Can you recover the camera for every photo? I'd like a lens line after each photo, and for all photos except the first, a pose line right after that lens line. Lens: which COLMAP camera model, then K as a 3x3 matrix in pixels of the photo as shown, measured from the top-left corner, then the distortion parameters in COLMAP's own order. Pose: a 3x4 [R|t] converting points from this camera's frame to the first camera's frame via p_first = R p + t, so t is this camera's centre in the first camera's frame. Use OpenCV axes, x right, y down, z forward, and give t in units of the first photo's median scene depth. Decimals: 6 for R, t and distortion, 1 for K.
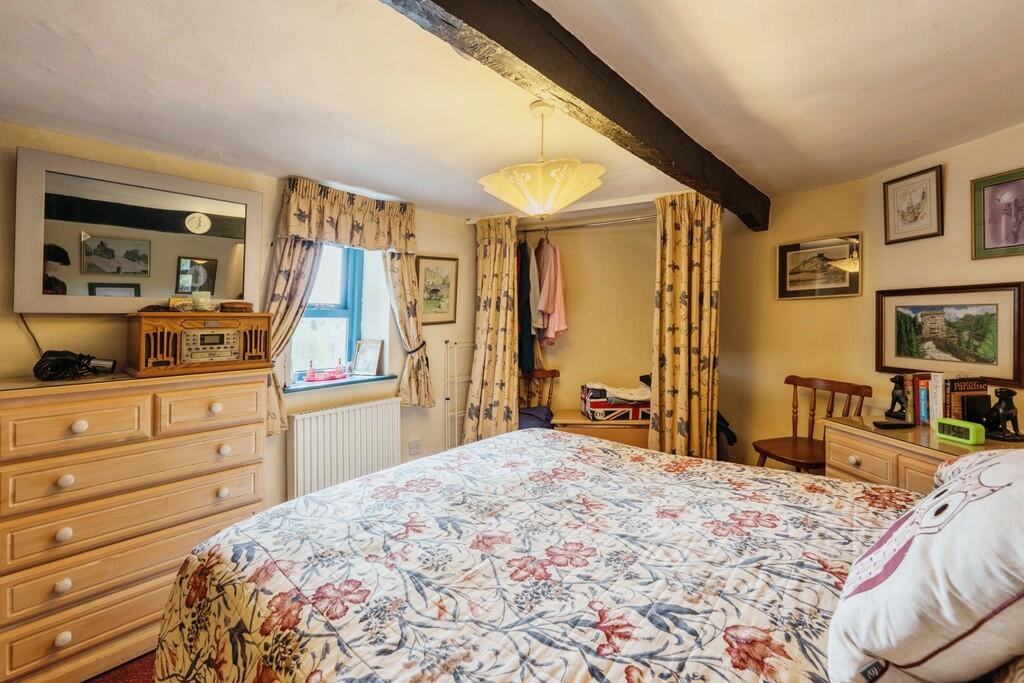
lens RADIAL K [[419.4, 0, 503.9], [0, 419.4, 341.3], [0, 0, 1]] dist [0.000477, -0.001811]
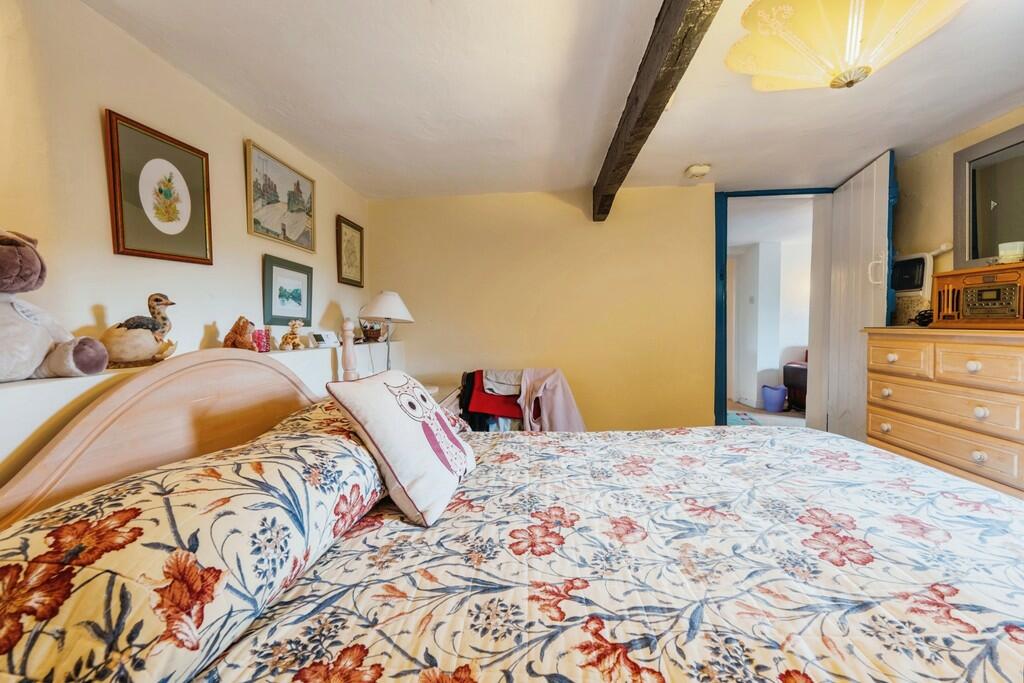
lens RADIAL K [[419.4, 0, 510.7], [0, 419.4, 338.7], [0, 0, 1]] dist [0.000477, -0.001811]
pose [[-0.785123, 0.064333, -0.615990, 1.049210], [0.018613, 0.996592, 0.080359, -0.003088], [0.619060, 0.051626, -0.783645, 1.508800]]
